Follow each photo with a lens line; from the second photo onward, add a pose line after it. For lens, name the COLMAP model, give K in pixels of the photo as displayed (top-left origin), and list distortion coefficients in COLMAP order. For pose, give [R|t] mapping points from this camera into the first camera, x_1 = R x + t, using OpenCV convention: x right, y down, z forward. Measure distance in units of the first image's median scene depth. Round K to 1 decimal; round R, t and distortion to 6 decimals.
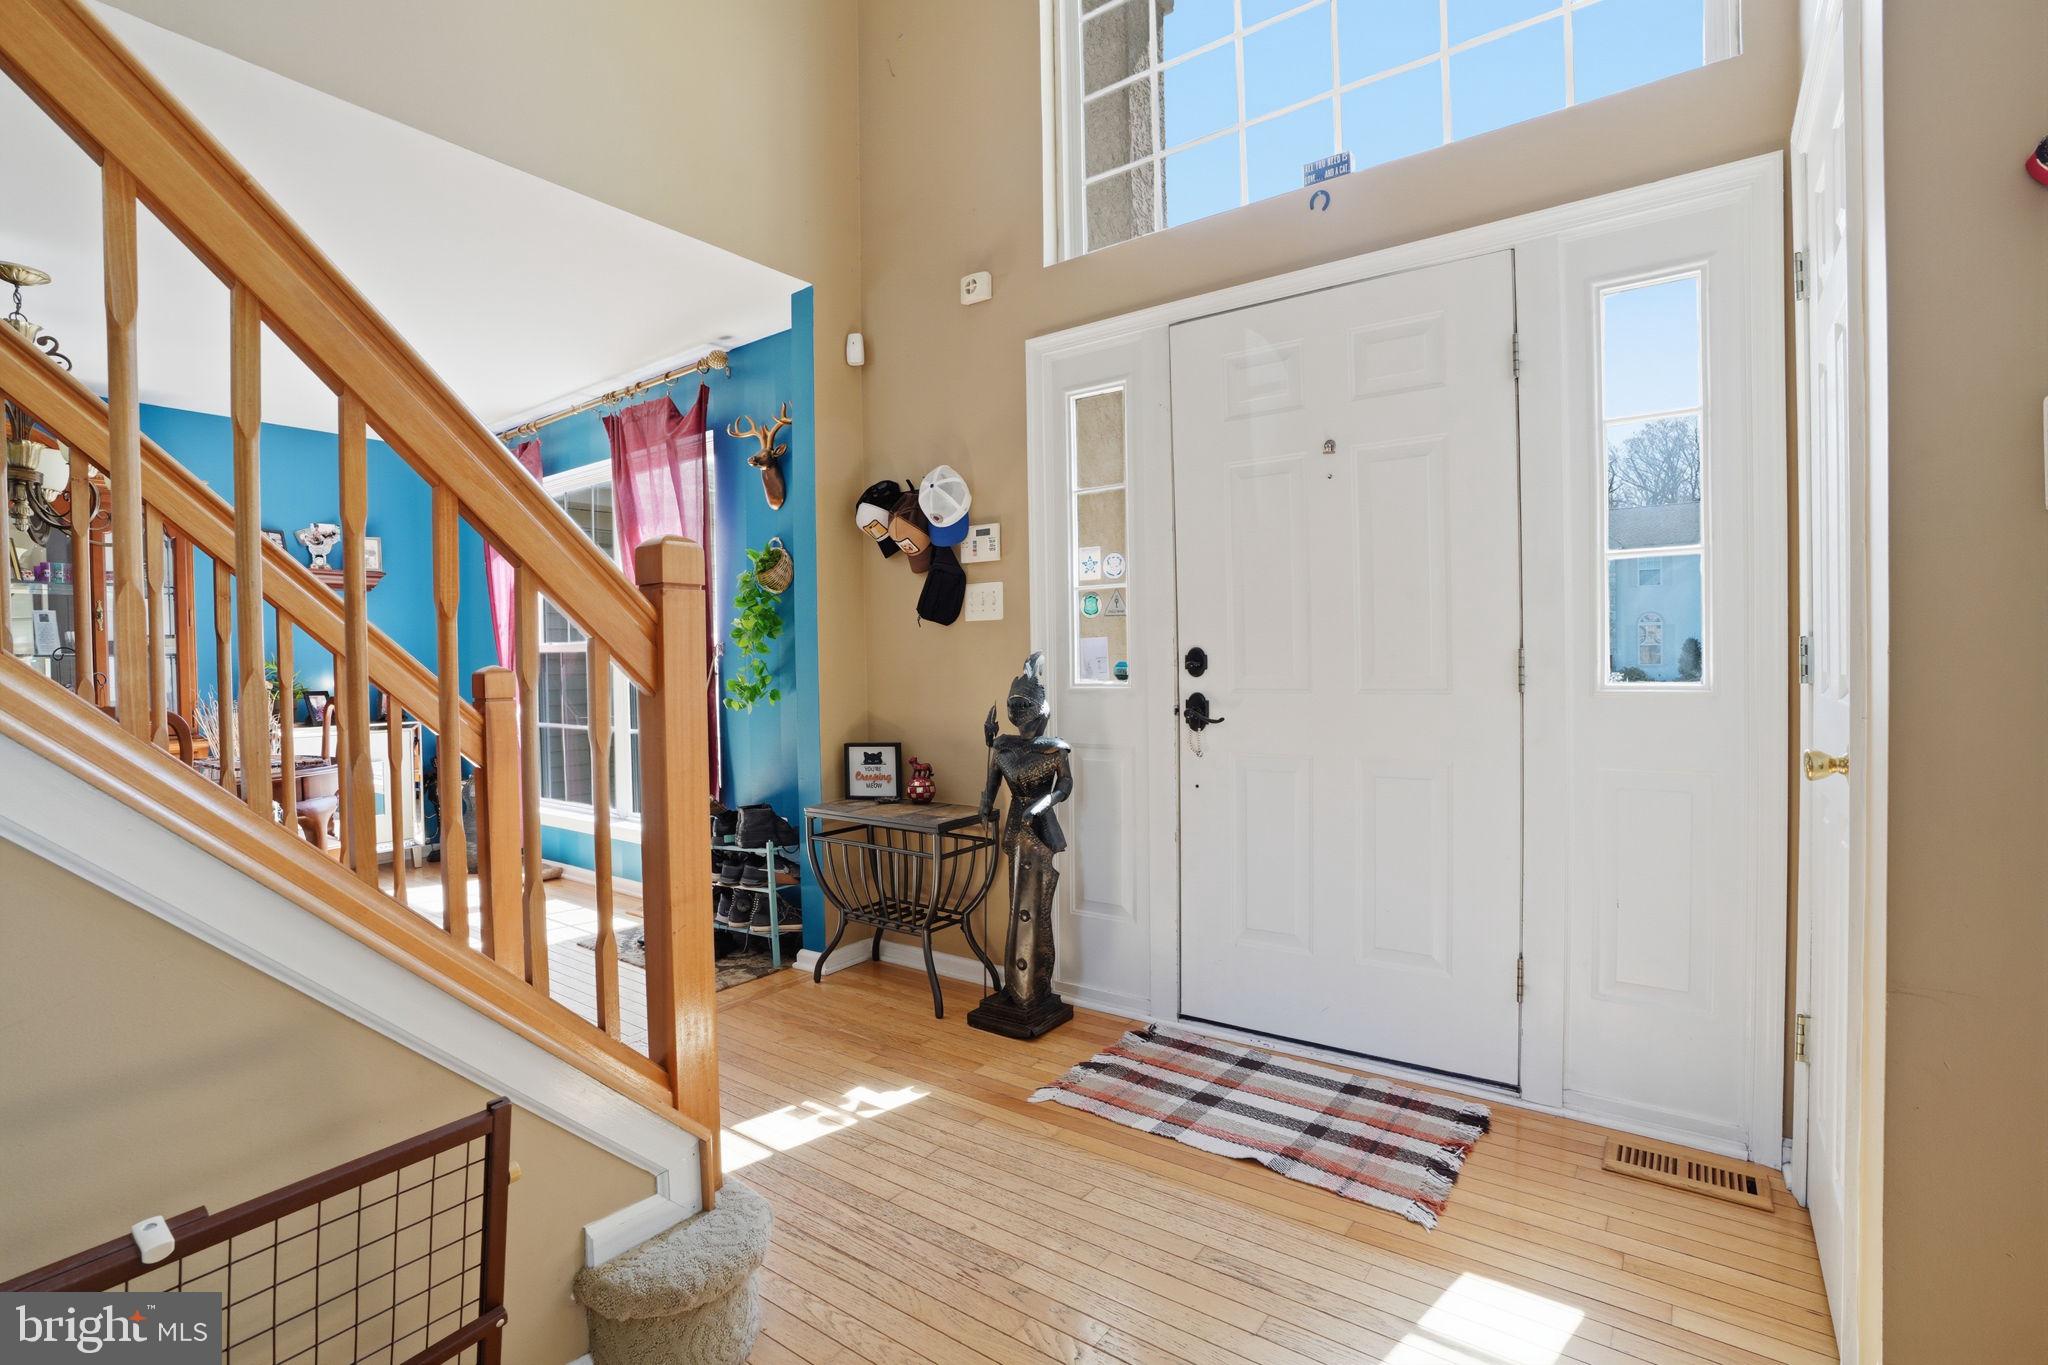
lens RADIAL K [[949.1, 0, 1032.8], [0, 949.1, 681.8], [0, 0, 1]] dist [-0.049334, 0.014100]
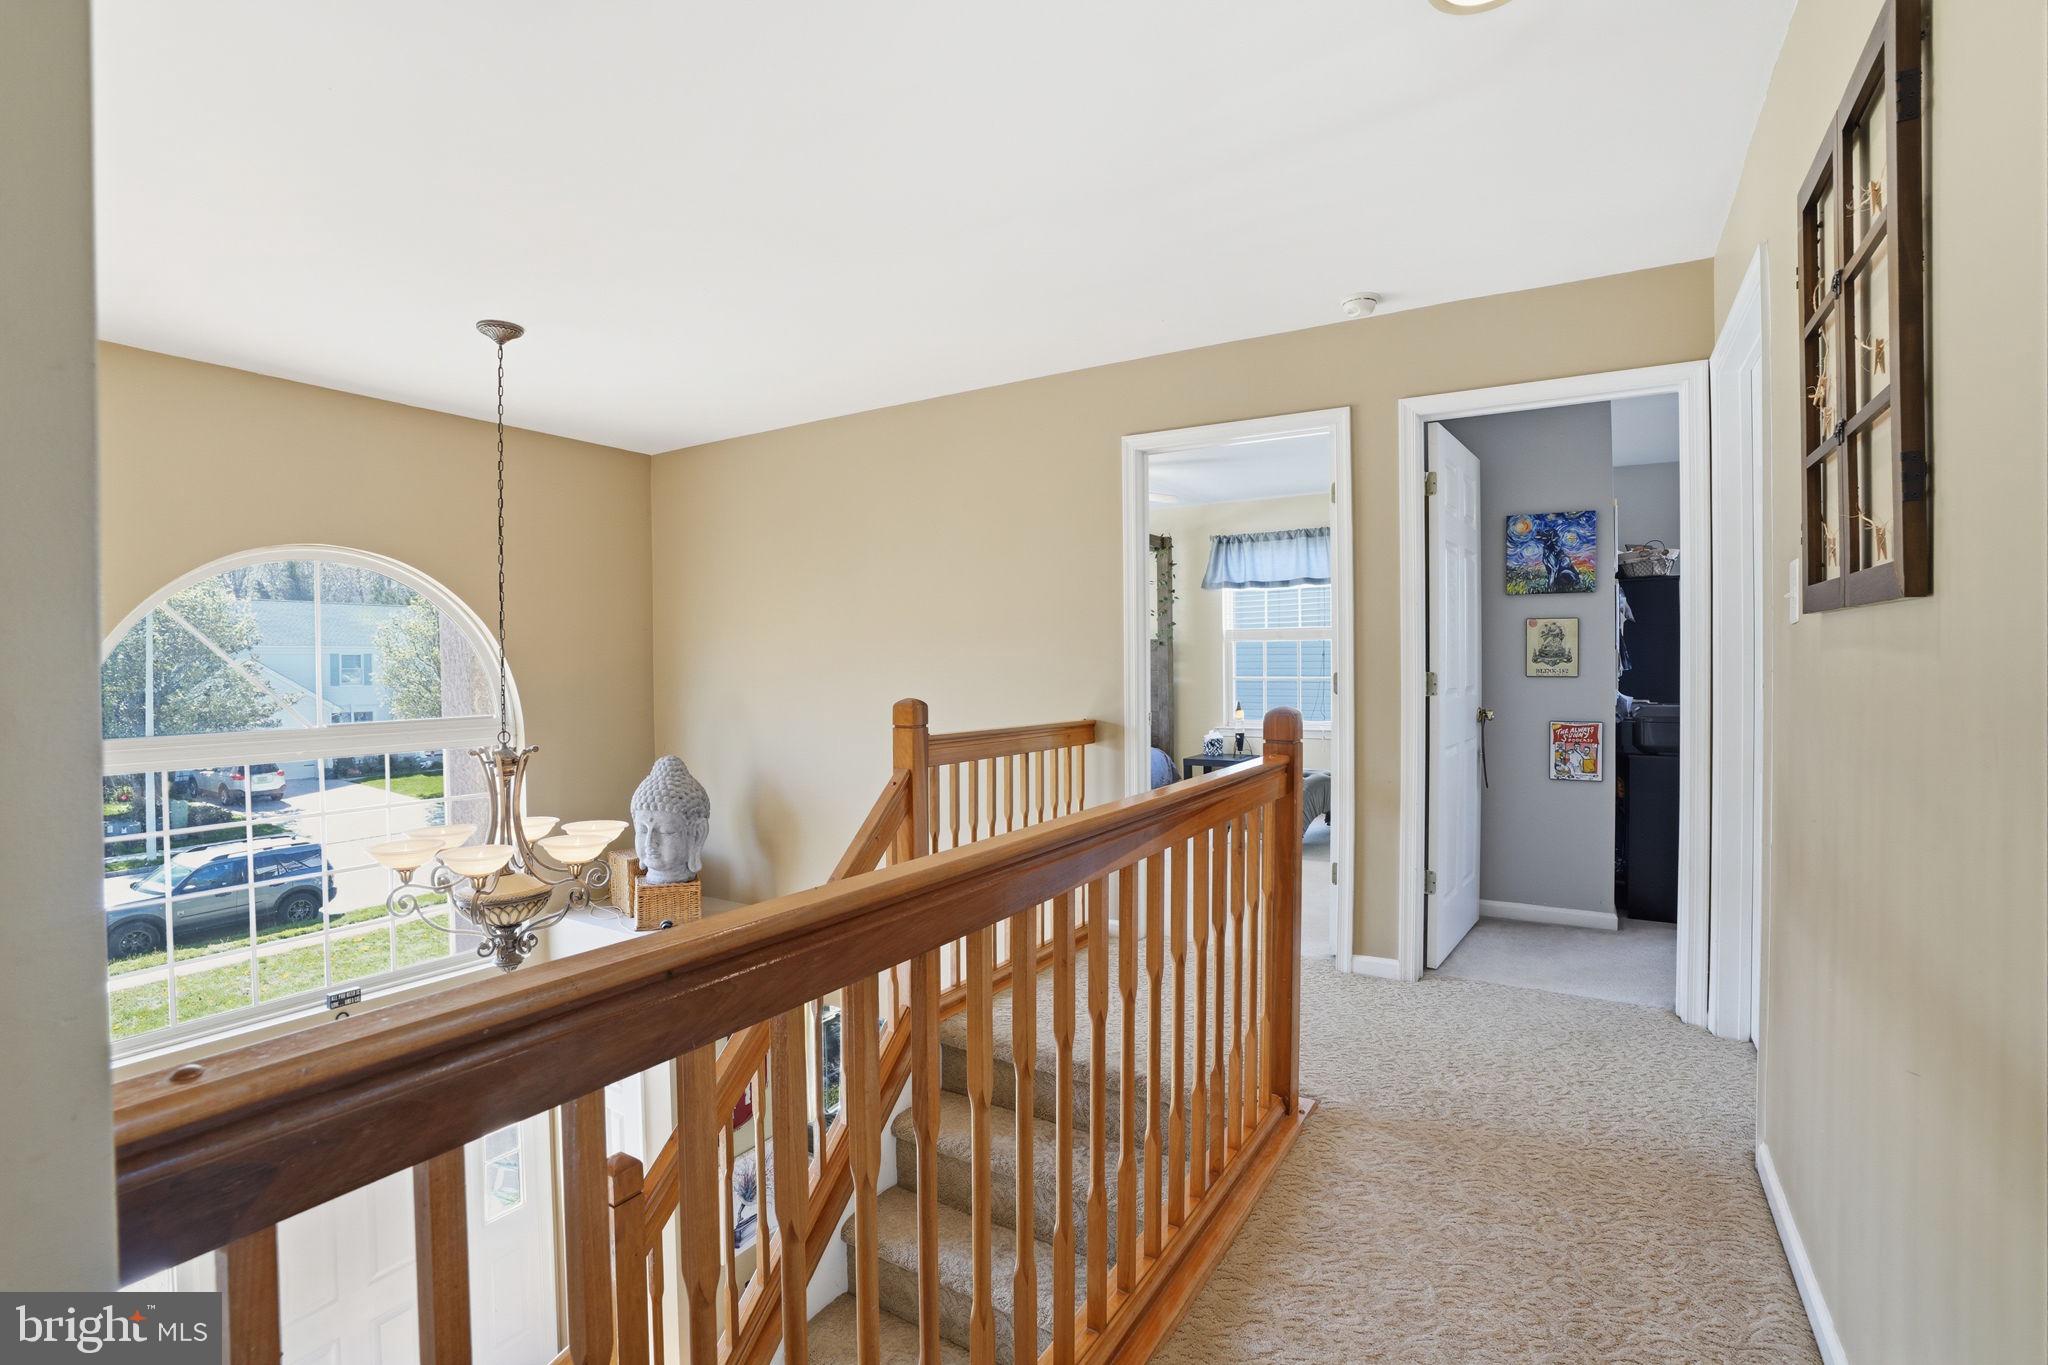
lens RADIAL K [[949.1, 0, 1006.8], [0, 949.1, 675.9], [0, 0, 1]] dist [-0.049334, 0.014100]
pose [[-0.060576, -0.001437, 0.998163, -1.436583], [0.022486, 0.999743, 0.002804, -1.102262], [-0.997910, 0.022614, -0.060528, -0.128801]]
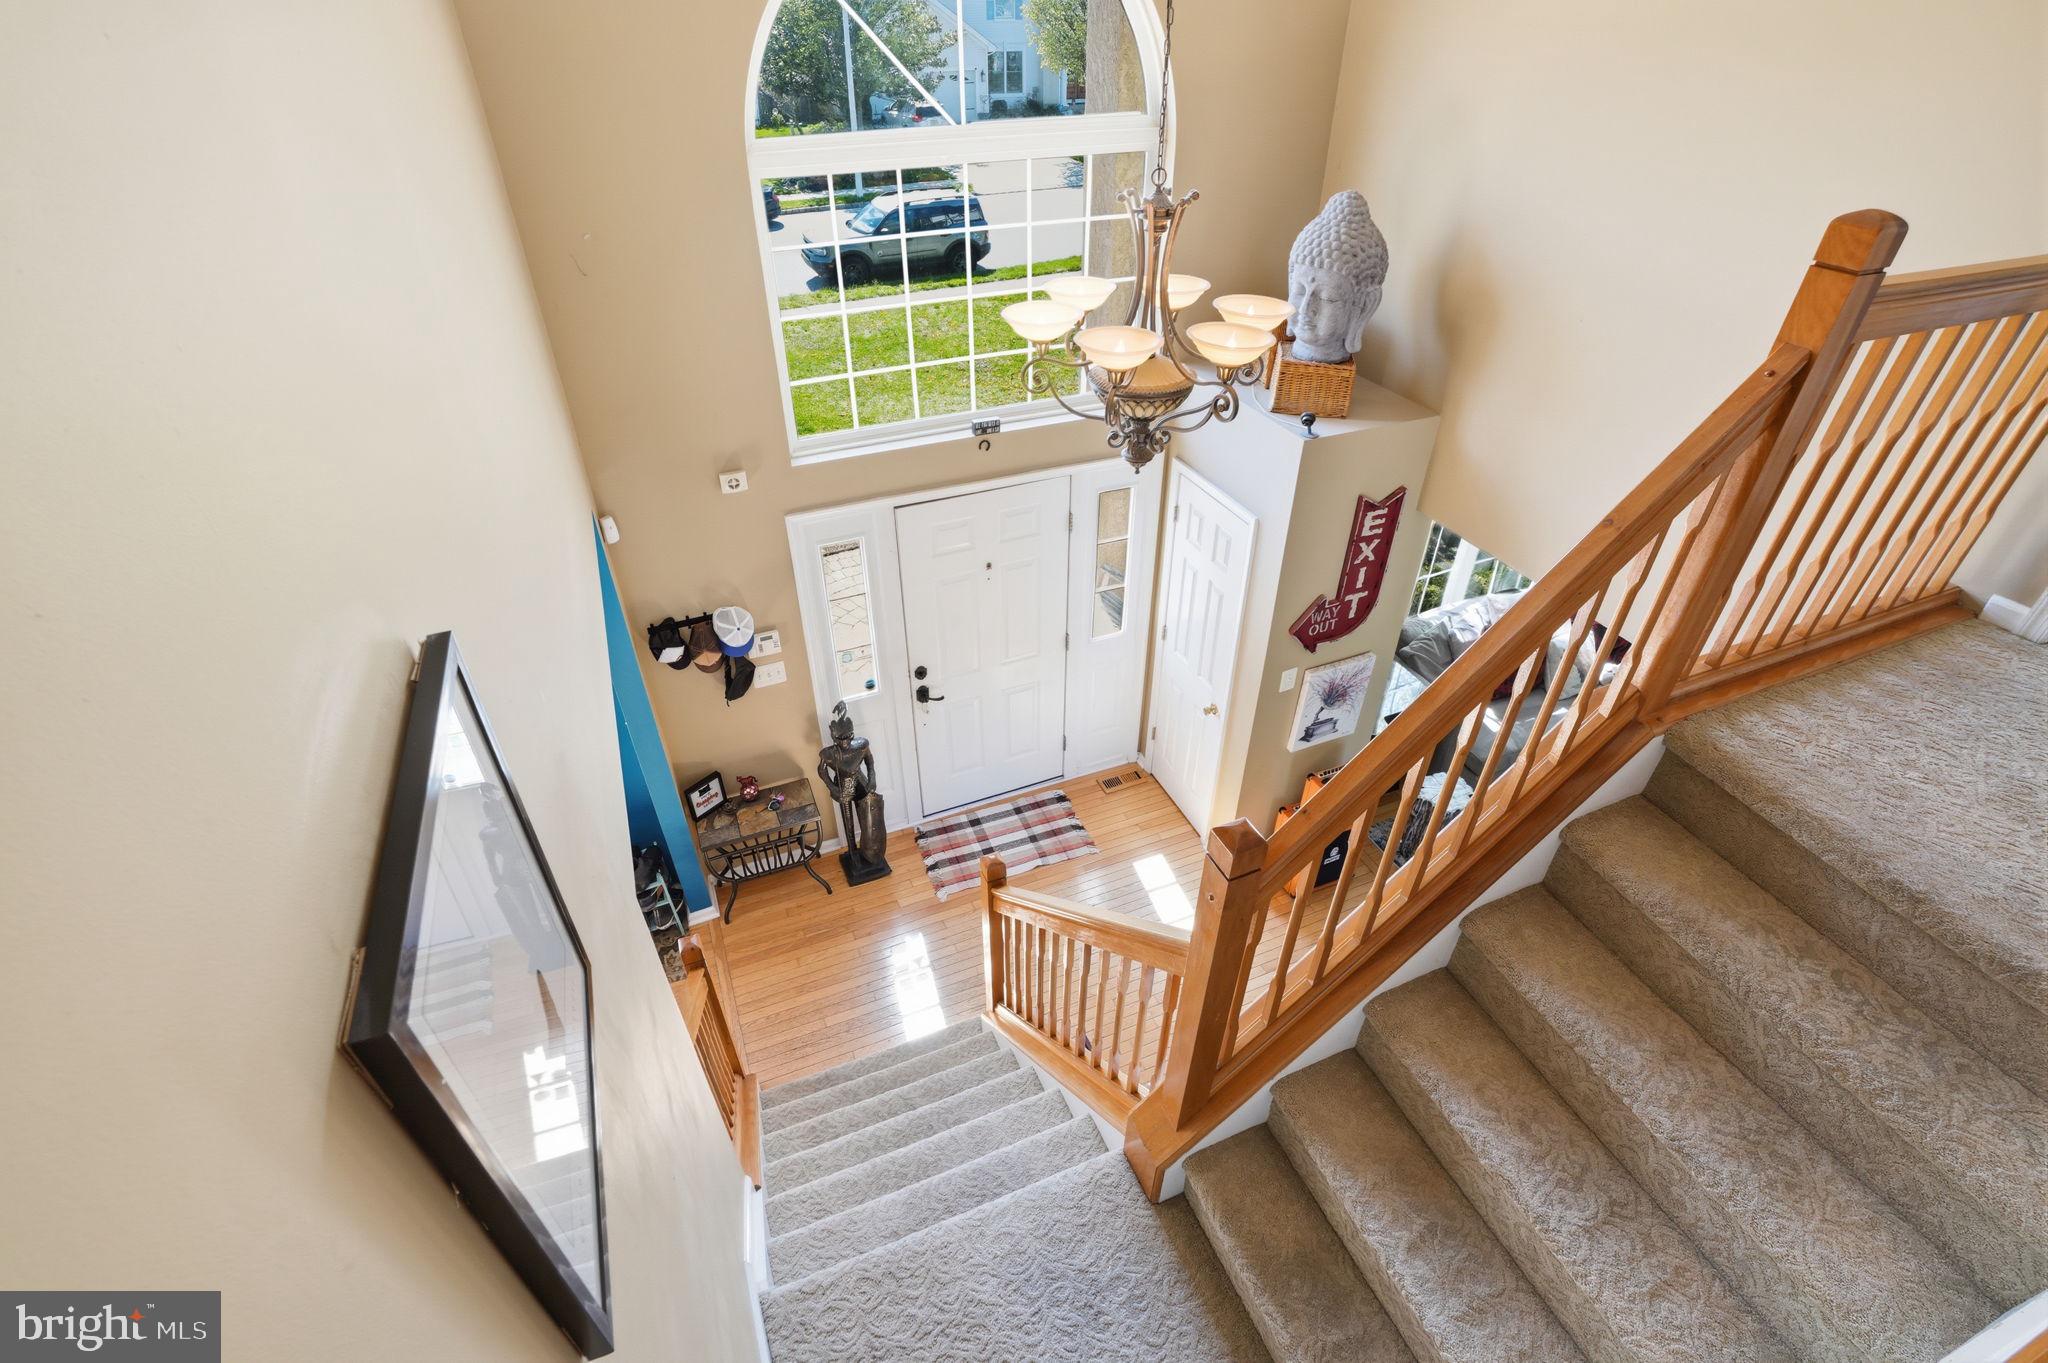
lens RADIAL K [[949.1, 0, 1010.4], [0, 949.1, 667.3], [0, 0, 1]] dist [-0.049334, 0.014100]
pose [[0.522680, -0.492985, 0.695537, -1.102633], [0.012963, 0.820353, 0.571711, -1.175131], [-0.852430, -0.289806, 0.435172, 0.054788]]
